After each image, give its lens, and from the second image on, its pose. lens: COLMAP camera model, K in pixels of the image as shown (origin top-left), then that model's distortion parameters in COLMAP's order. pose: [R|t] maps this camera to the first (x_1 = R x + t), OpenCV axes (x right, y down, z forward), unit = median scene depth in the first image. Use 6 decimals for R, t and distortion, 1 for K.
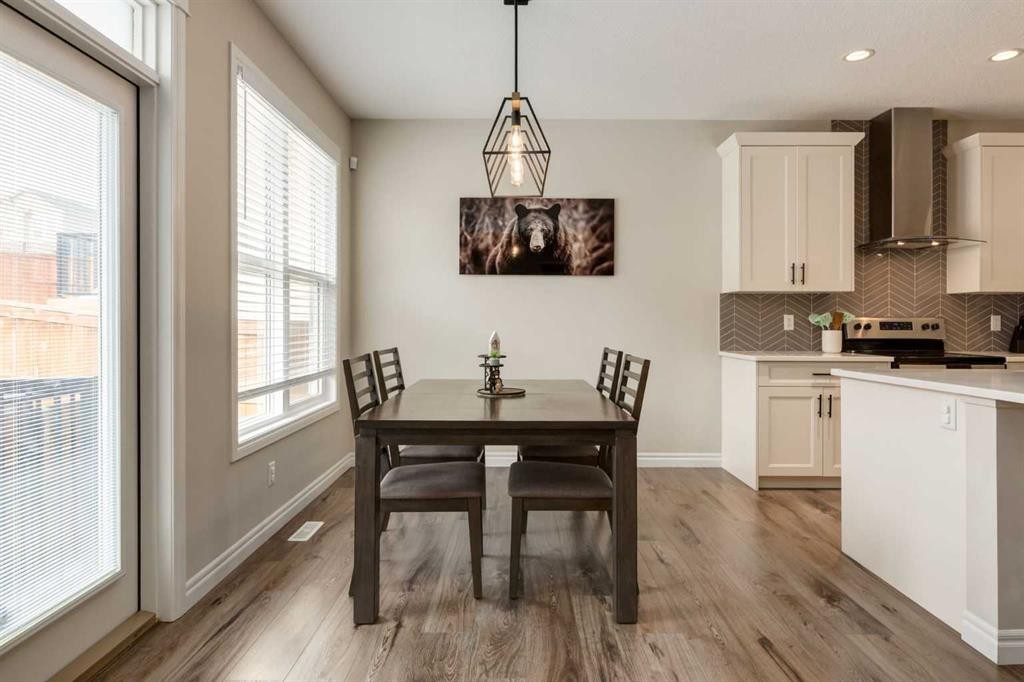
lens RADIAL K [[571.0, 0, 513.5], [0, 571.0, 323.1], [0, 0, 1]] dist [-0.003986, 0.000648]
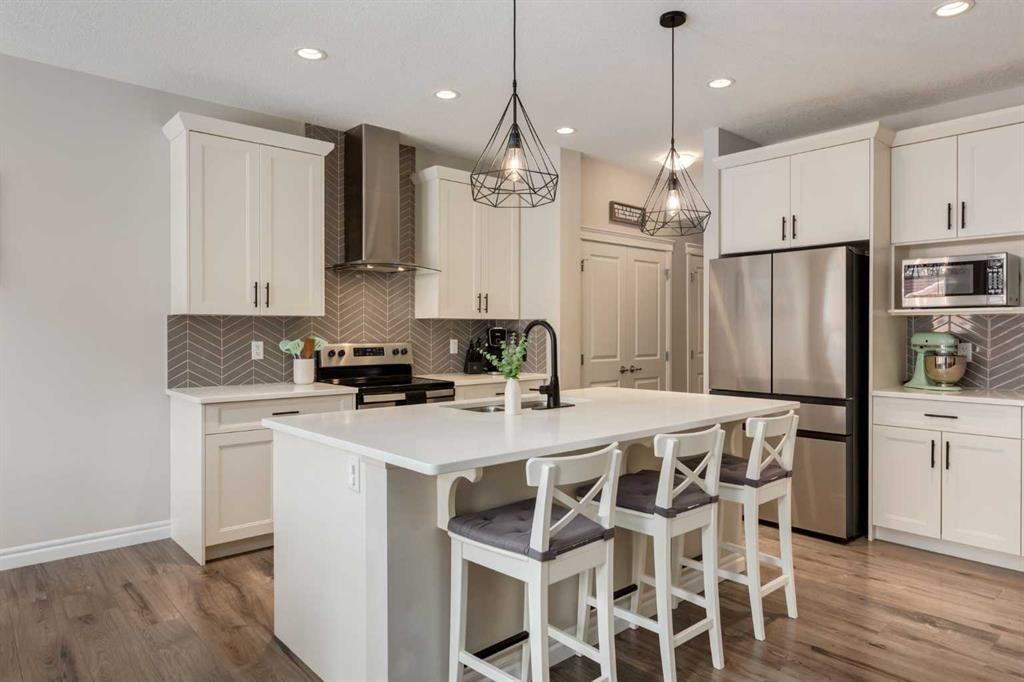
lens RADIAL K [[628.8, 0, 510.3], [0, 628.8, 332.2], [0, 0, 1]] dist [-0.011054, 0.000745]
pose [[0.745738, -0.003461, 0.666230, 0.144619], [0.001016, 0.999991, 0.004058, -0.032354], [-0.666239, -0.002349, 0.745735, 0.052113]]
